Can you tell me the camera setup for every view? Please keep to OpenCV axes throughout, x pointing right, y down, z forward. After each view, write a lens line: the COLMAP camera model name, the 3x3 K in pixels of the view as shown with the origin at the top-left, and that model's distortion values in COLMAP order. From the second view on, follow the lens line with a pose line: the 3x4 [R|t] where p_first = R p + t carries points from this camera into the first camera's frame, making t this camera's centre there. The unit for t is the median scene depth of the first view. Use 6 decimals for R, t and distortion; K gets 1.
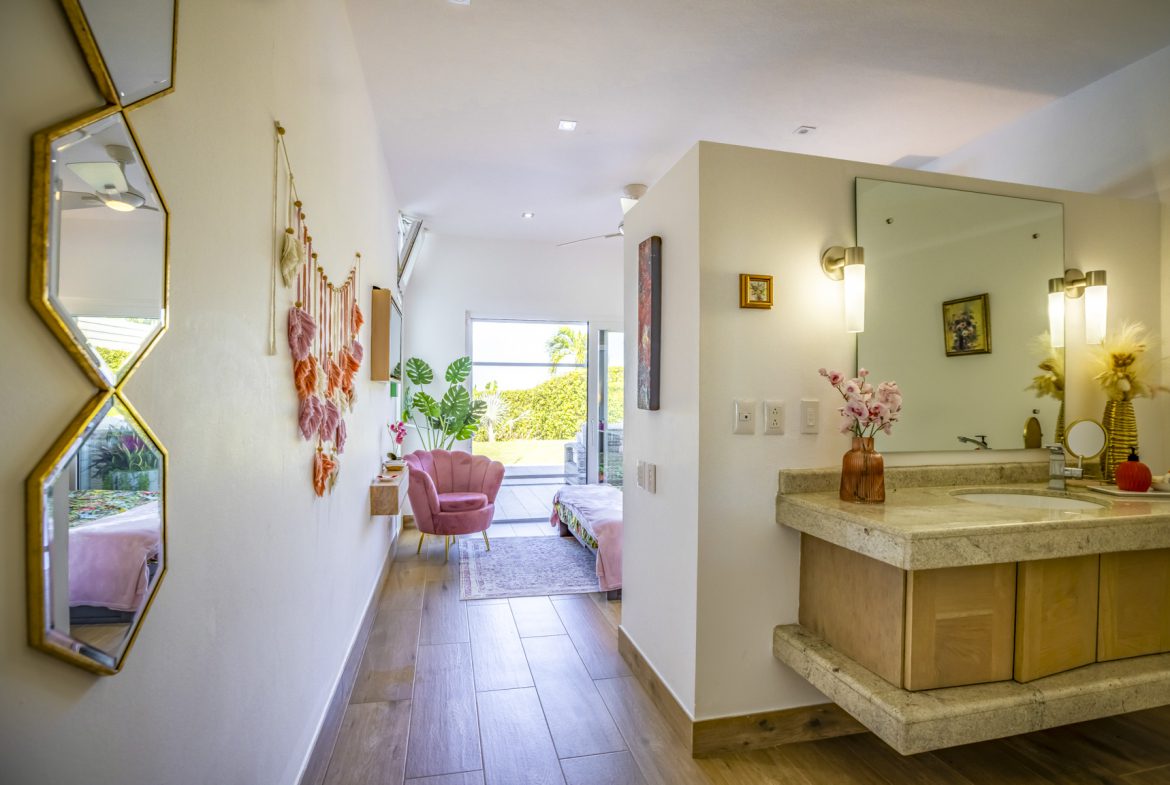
lens RADIAL K [[554.1, 0, 553.2], [0, 554.1, 385.7], [0, 0, 1]] dist [-0.061608, 0.034474]
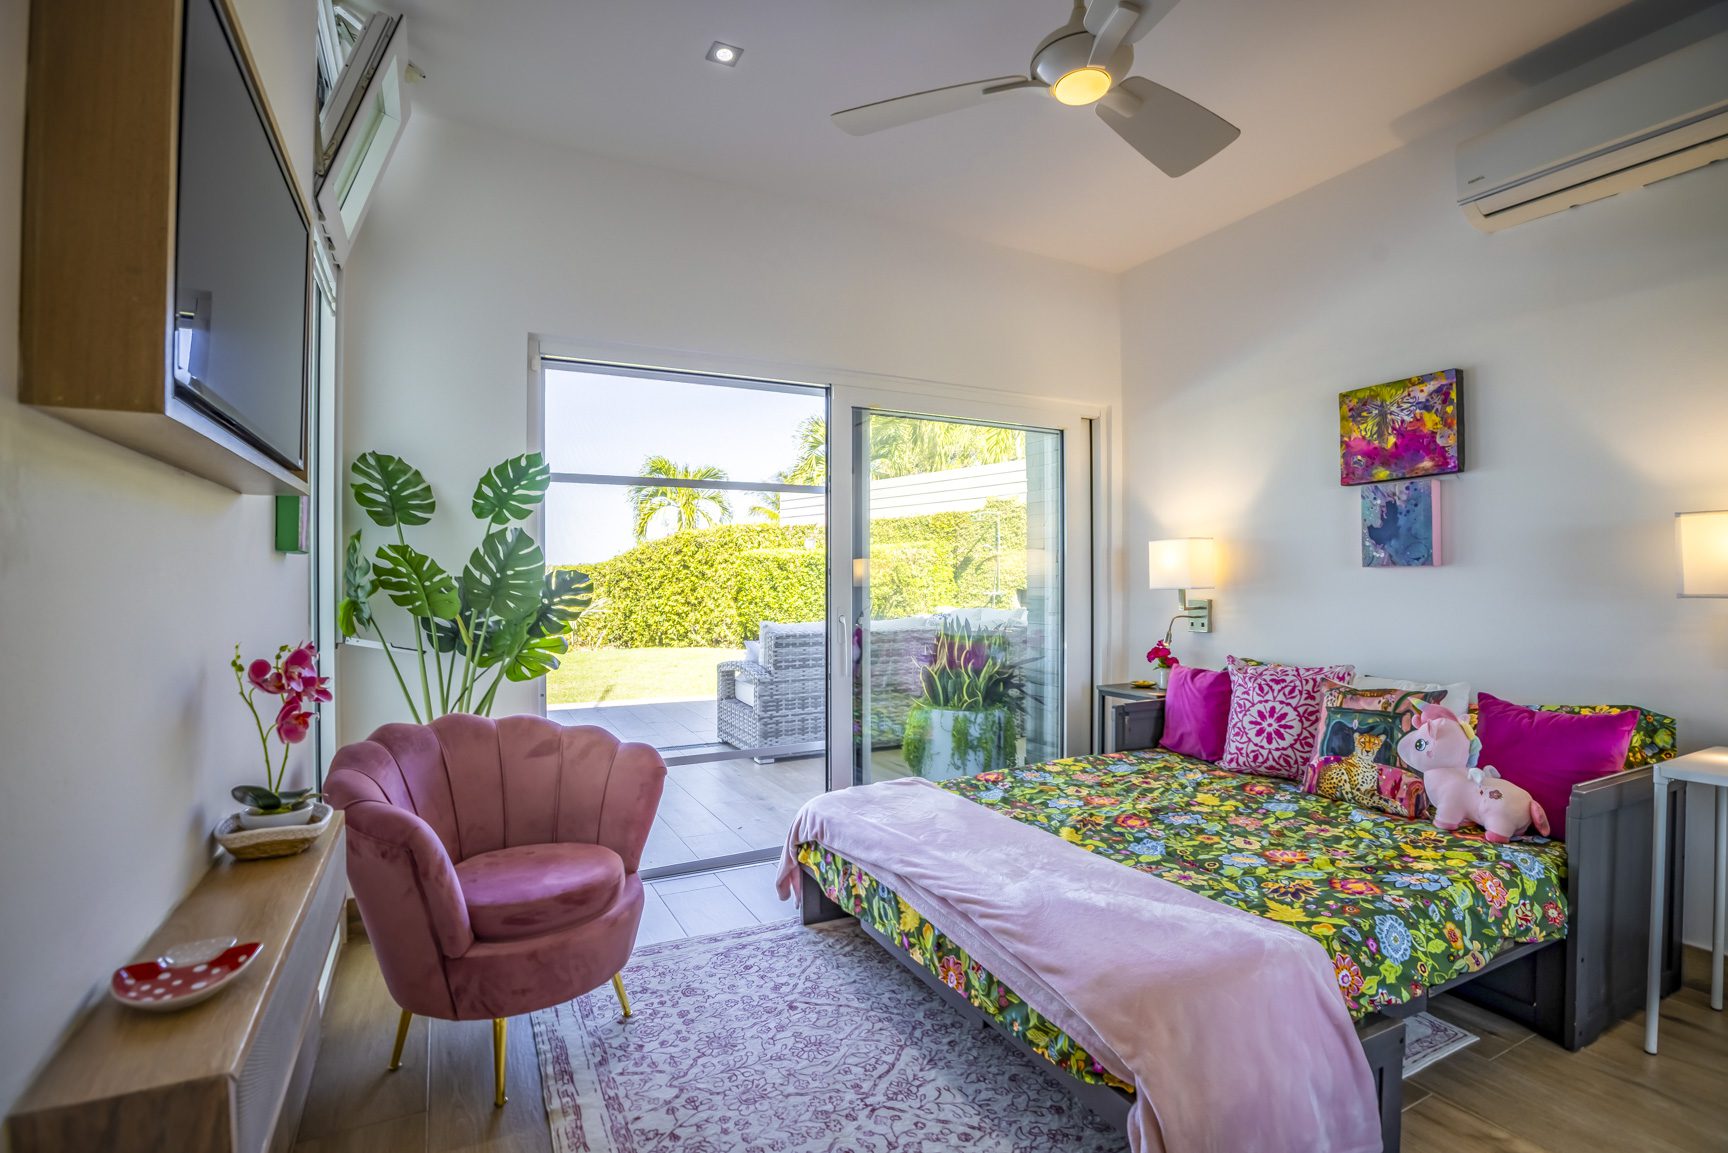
lens RADIAL K [[805.3, 0, 838.0], [0, 805.3, 570.2], [0, 0, 1]] dist [-0.048622, 0.012289]
pose [[0.965530, -0.005662, 0.260231, -0.104252], [0.002717, 0.999928, 0.011675, 0.021400], [-0.260278, -0.010565, 0.965476, 0.452837]]
